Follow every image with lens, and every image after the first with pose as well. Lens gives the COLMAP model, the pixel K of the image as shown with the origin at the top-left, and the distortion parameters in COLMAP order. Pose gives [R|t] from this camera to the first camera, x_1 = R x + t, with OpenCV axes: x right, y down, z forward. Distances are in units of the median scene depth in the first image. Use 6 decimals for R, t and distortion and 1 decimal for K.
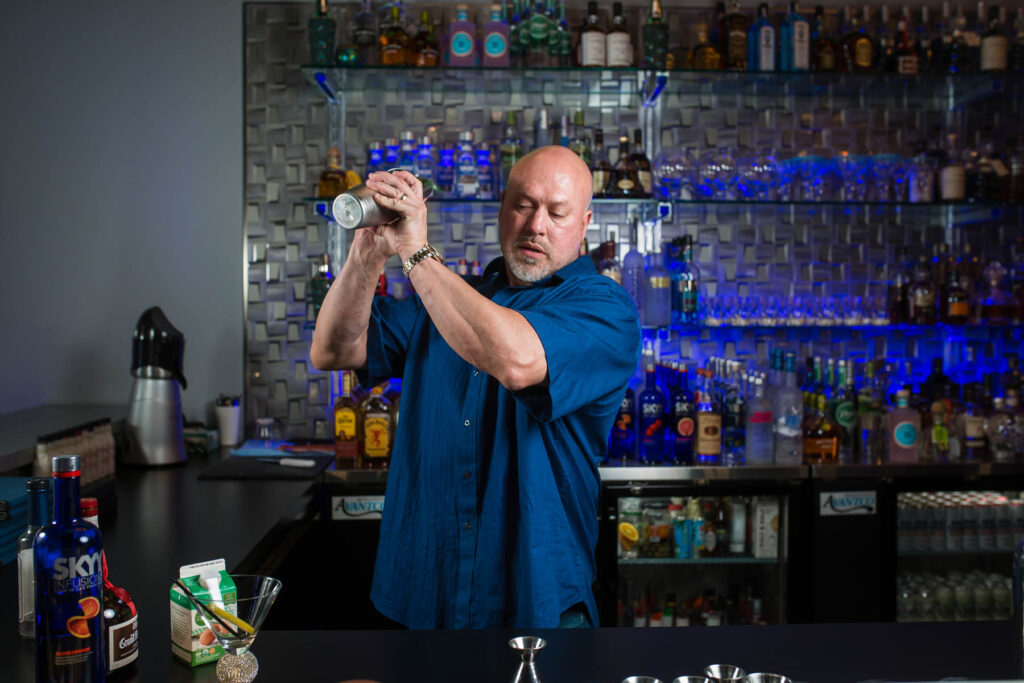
lens RADIAL K [[1054.2, 0, 512.0], [0, 1054.2, 341.5], [0, 0, 1]] dist [-0.006046, 0.012103]
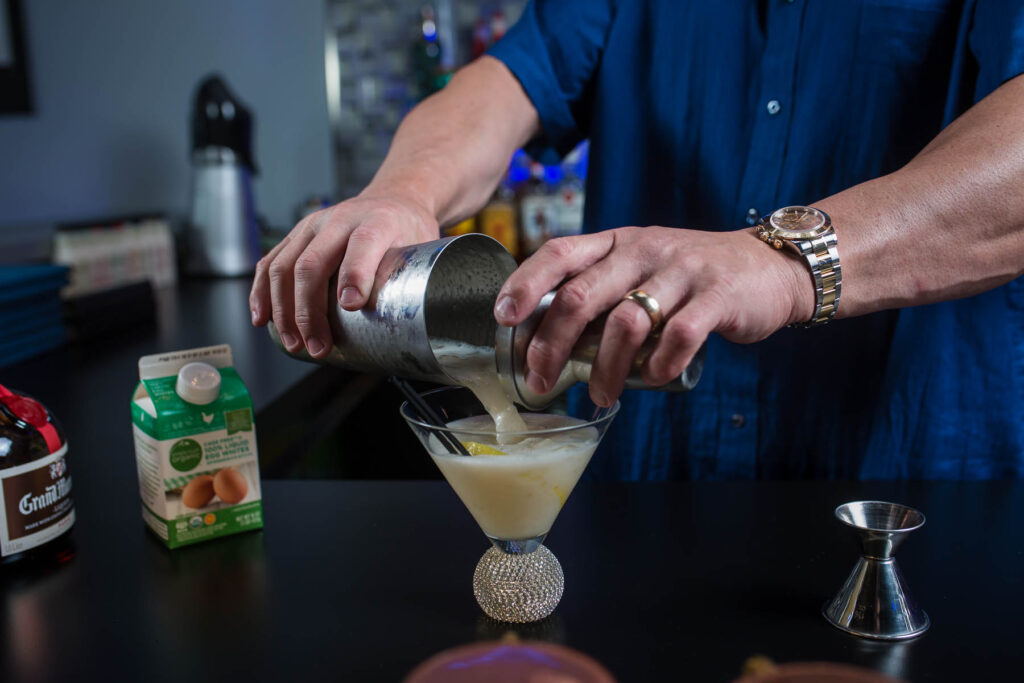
lens RADIAL K [[1051.2, 0, 512.0], [0, 1051.2, 341.5], [0, 0, 1]] dist [-0.004957, 0.020858]
pose [[0.994104, -0.006853, -0.108212, -0.083317], [0.022139, 0.989804, 0.140704, 0.140929], [0.106144, -0.142270, 0.984120, 0.529920]]
